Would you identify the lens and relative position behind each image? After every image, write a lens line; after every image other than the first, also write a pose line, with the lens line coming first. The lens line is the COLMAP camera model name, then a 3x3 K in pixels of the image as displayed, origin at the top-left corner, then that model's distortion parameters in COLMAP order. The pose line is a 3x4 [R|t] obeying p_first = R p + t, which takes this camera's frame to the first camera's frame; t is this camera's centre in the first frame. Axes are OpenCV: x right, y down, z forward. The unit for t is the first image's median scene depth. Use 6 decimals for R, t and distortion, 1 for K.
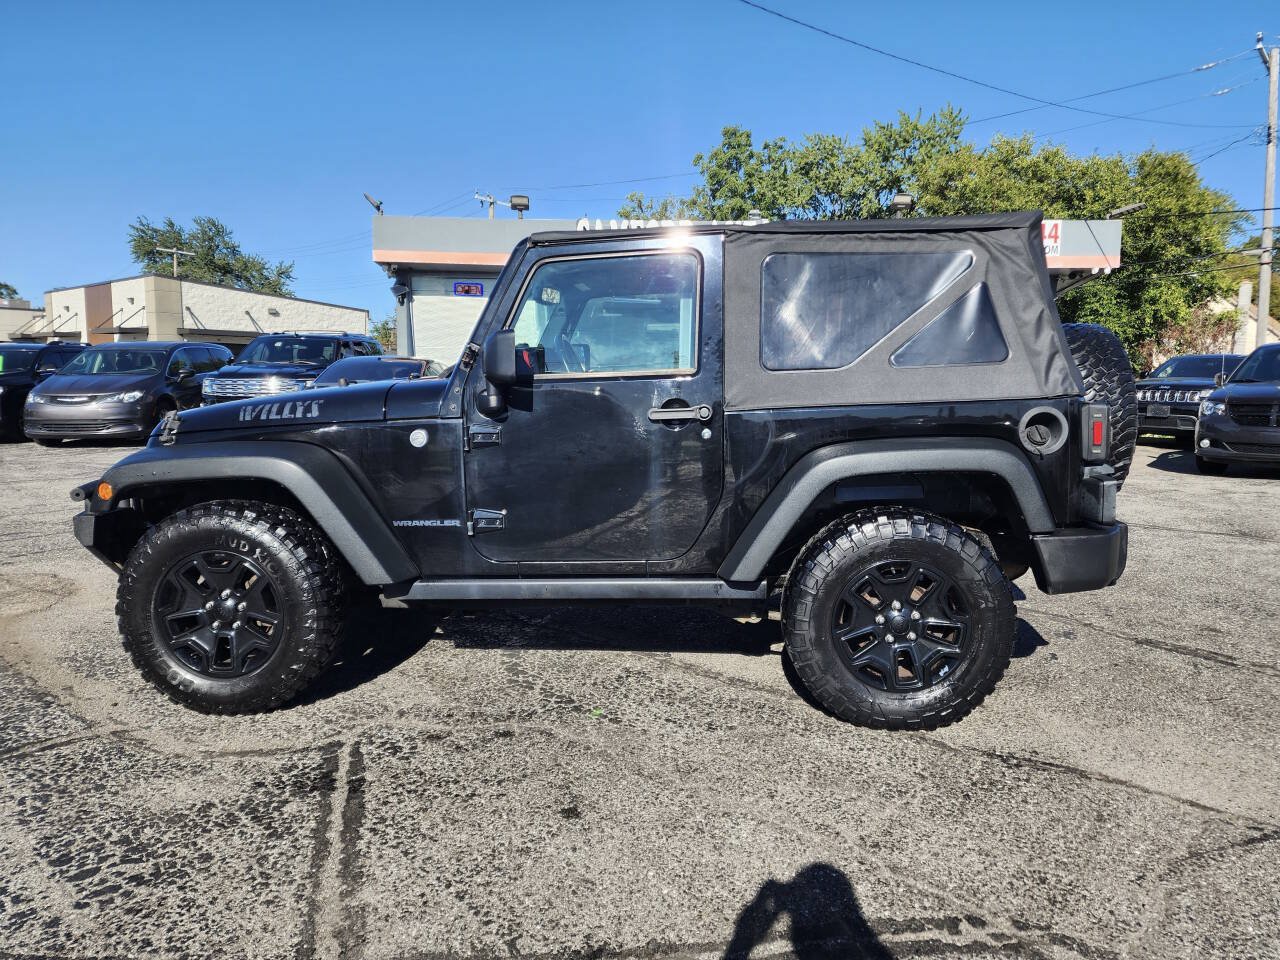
lens RADIAL K [[881.6, 0, 644.4], [0, 881.6, 487.9], [0, 0, 1]] dist [0.064919, -0.060378]
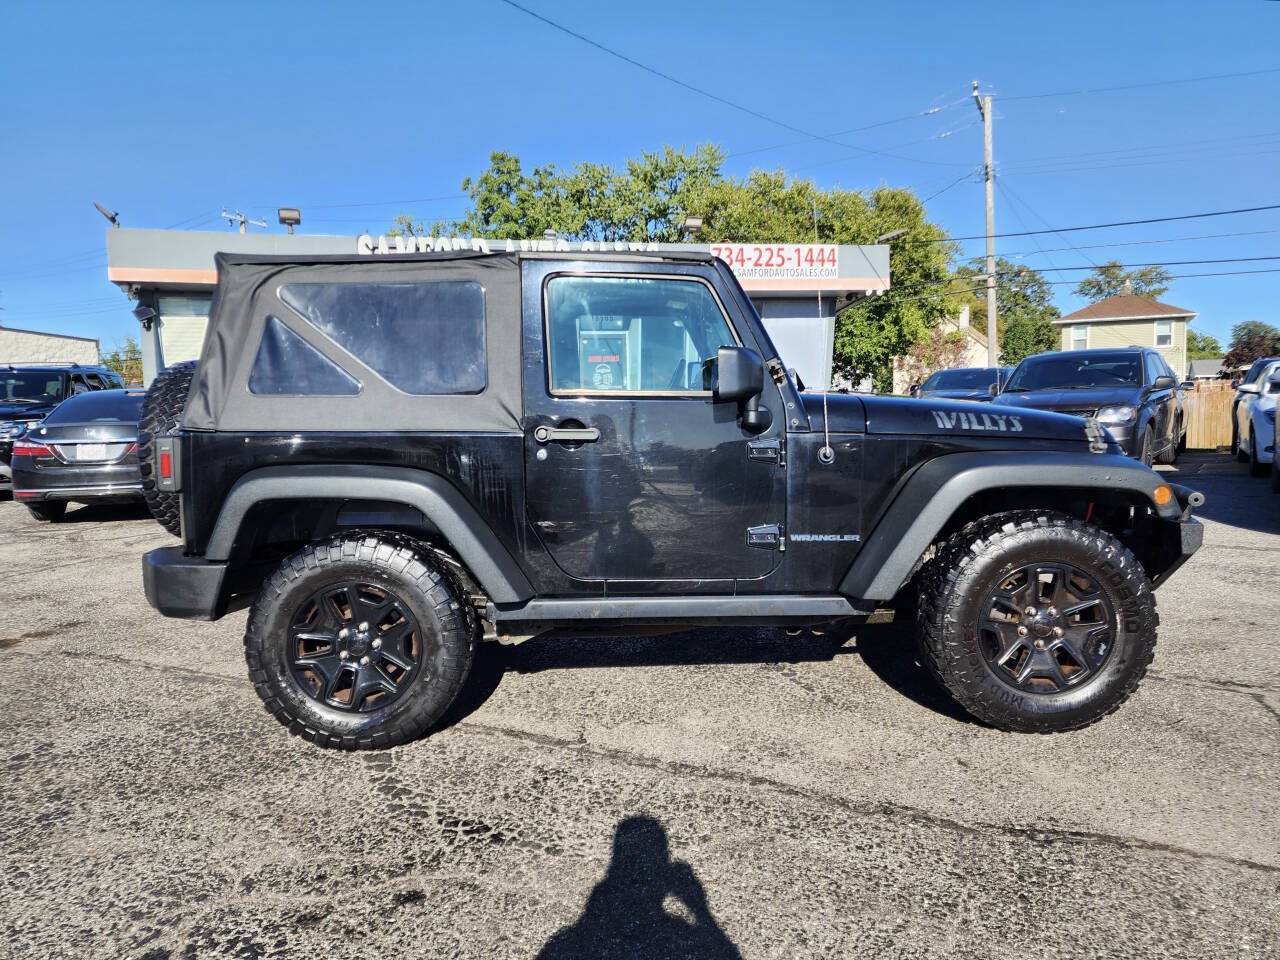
lens RADIAL K [[884.8, 0, 640.4], [0, 884.8, 483.8], [0, 0, 1]] dist [0.064847, -0.058591]
pose [[0.969718, -0.054209, 0.238136, -0.129925], [0.062073, 0.997742, -0.025643, -0.027483], [-0.236208, 0.039648, 0.970893, 0.230165]]
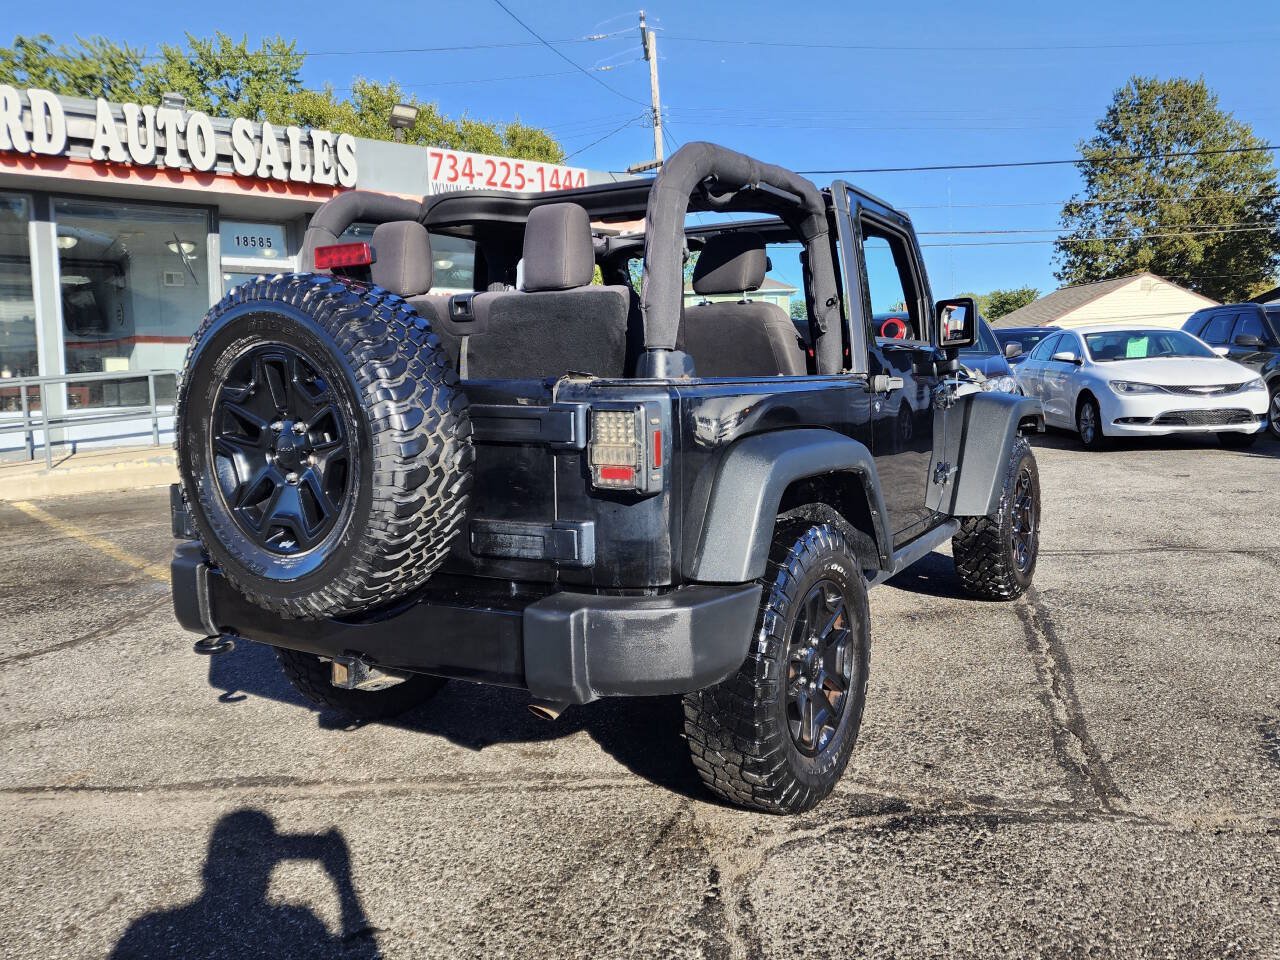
lens RADIAL K [[981.3, 0, 708.0], [0, 981.3, 472.6], [0, 0, 1]] dist [0.056675, -0.047409]
pose [[0.733784, -0.101805, 0.671712, -0.462694], [0.111505, 0.993348, 0.028743, -0.183951], [-0.670170, 0.053809, 0.740255, 1.389649]]
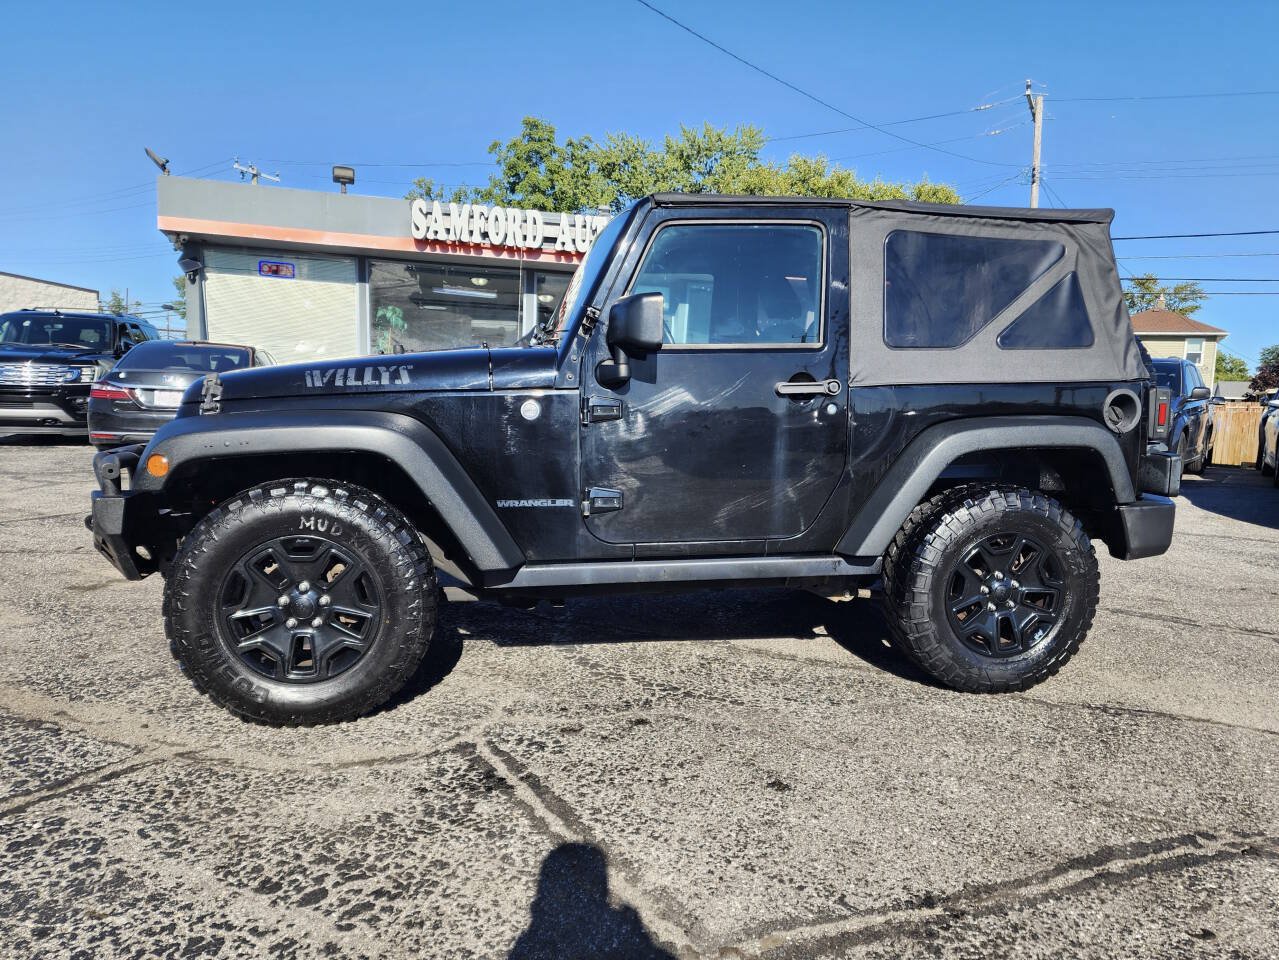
lens RADIAL K [[918.3, 0, 676.4], [0, 918.3, 519.1], [0, 0, 1]] dist [0.070675, -0.073924]
pose [[0.963268, -0.012981, 0.268227, -0.376716], [0.008154, 0.999784, 0.019104, 0.040866], [-0.268417, -0.016215, 0.963166, 0.042092]]
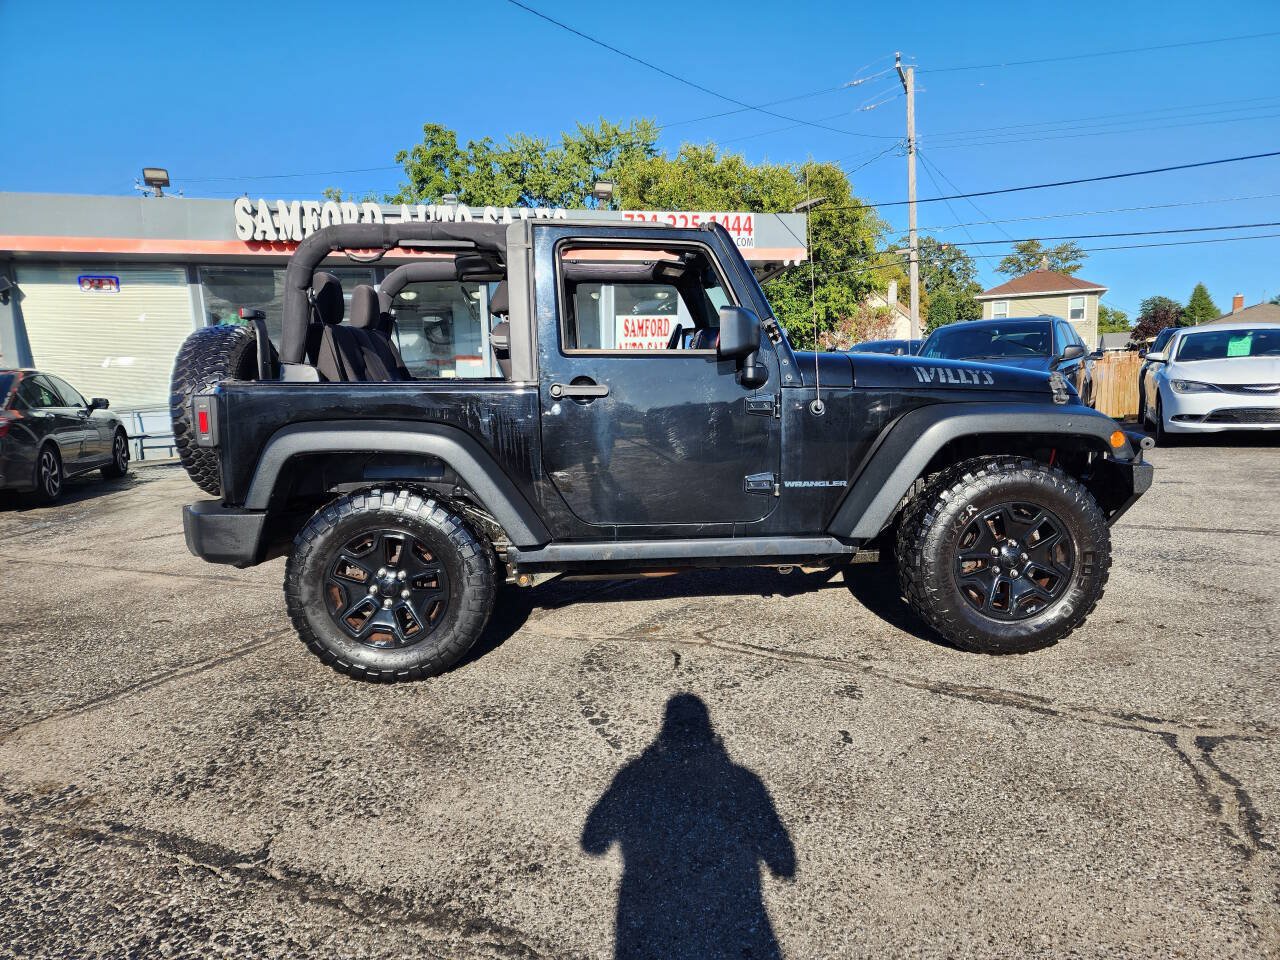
lens RADIAL K [[853.6, 0, 649.0], [0, 853.6, 499.9], [0, 0, 1]] dist [0.062744, -0.058819]
pose [[0.950150, -0.085285, 0.299903, 0.145794], [0.080633, 0.996354, 0.027879, -0.043311], [-0.301187, -0.002307, 0.953562, 0.488807]]
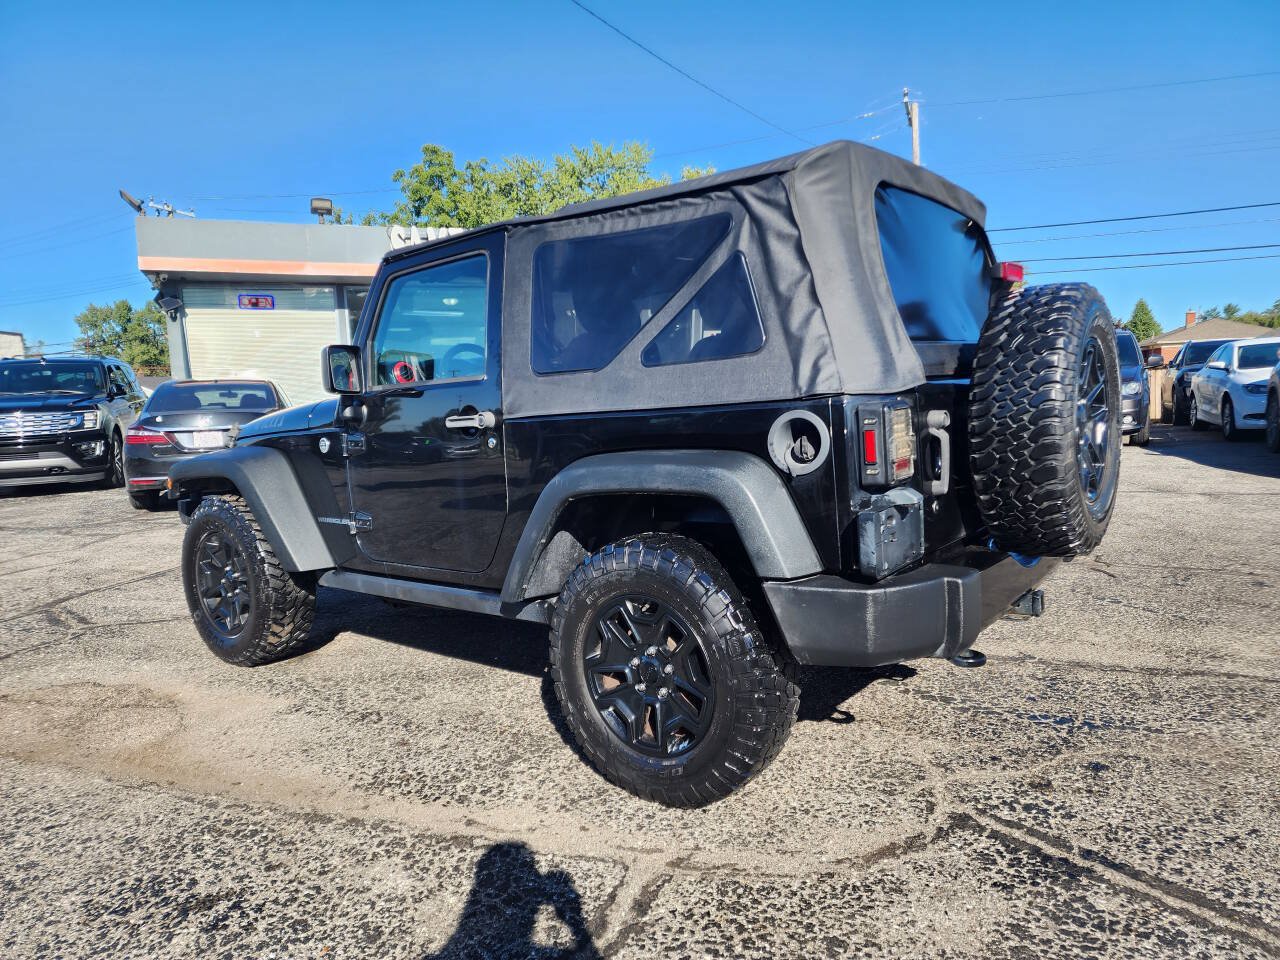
lens RADIAL K [[850.1, 0, 644.5], [0, 850.1, 488.2], [0, 0, 1]] dist [0.064487, -0.060847]
pose [[0.934116, -0.085181, 0.346658, -0.831622], [0.089486, 0.995982, 0.003604, -0.037200], [-0.345572, 0.027655, 0.937984, 0.344845]]
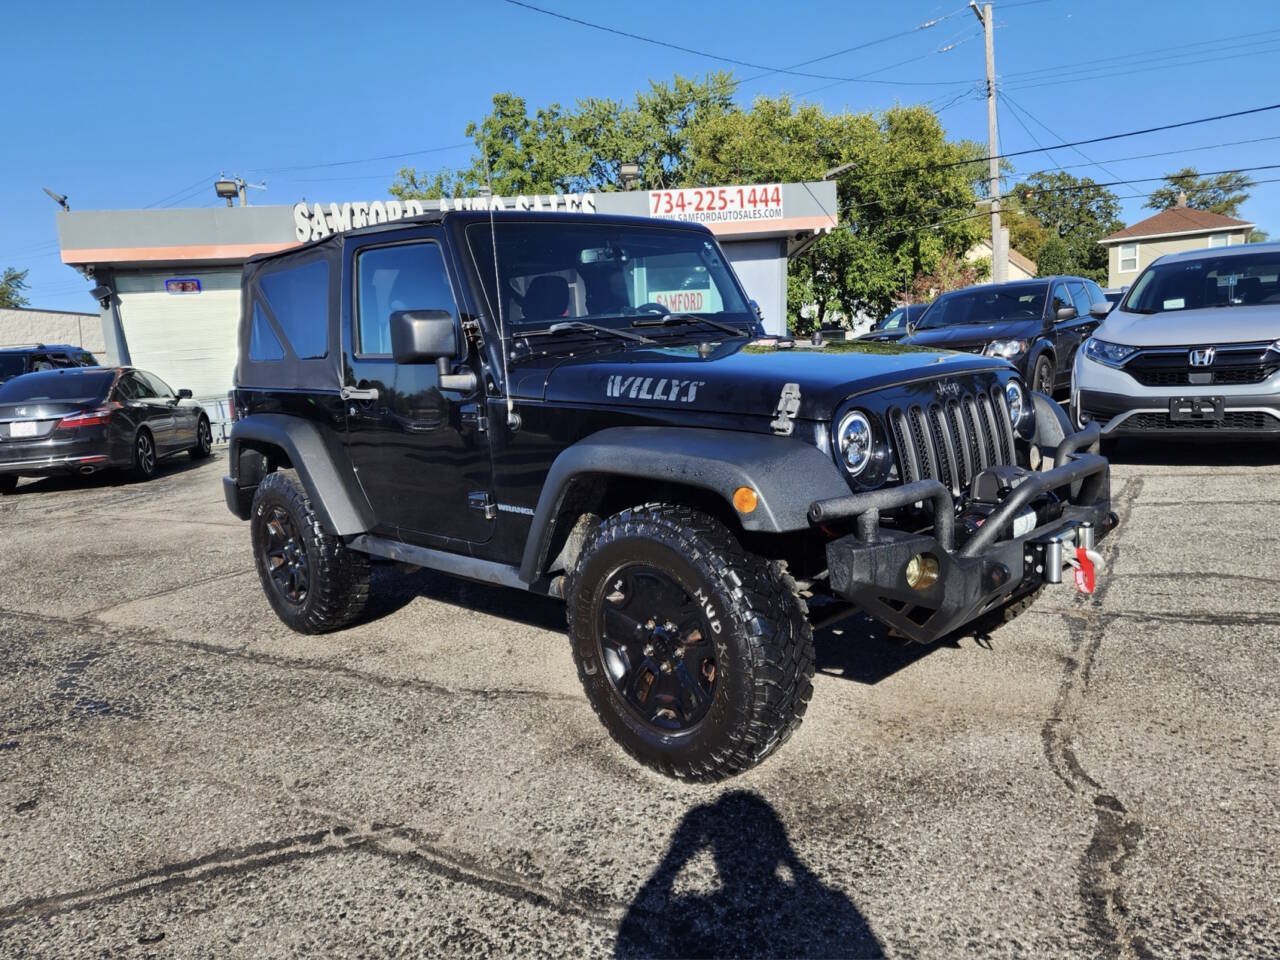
lens RADIAL K [[913.7, 0, 634.8], [0, 913.7, 506.7], [0, 0, 1]] dist [0.061840, -0.065869]
pose [[0.978833, -0.109744, 0.172748, 0.384426], [0.103182, 0.993573, 0.046546, 0.029873], [-0.176746, -0.027736, 0.983866, -0.162201]]
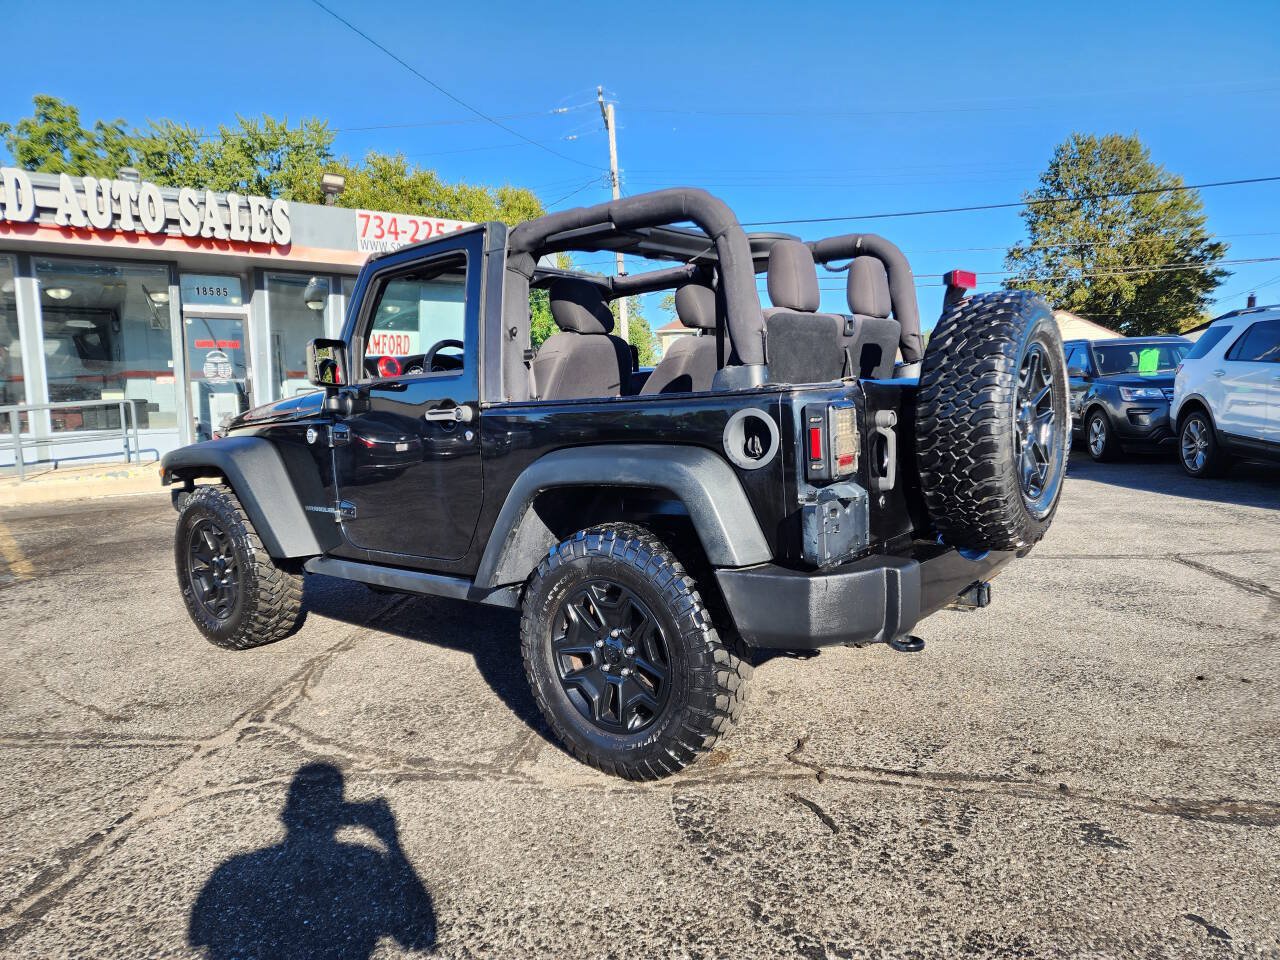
lens RADIAL K [[853.5, 0, 646.7], [0, 853.5, 496.9], [0, 0, 1]] dist [0.064226, -0.055774]
pose [[0.776972, -0.103824, 0.620914, -0.072541], [0.107987, 0.993668, 0.031024, -0.122374], [-0.620204, 0.042946, 0.783264, 1.020571]]
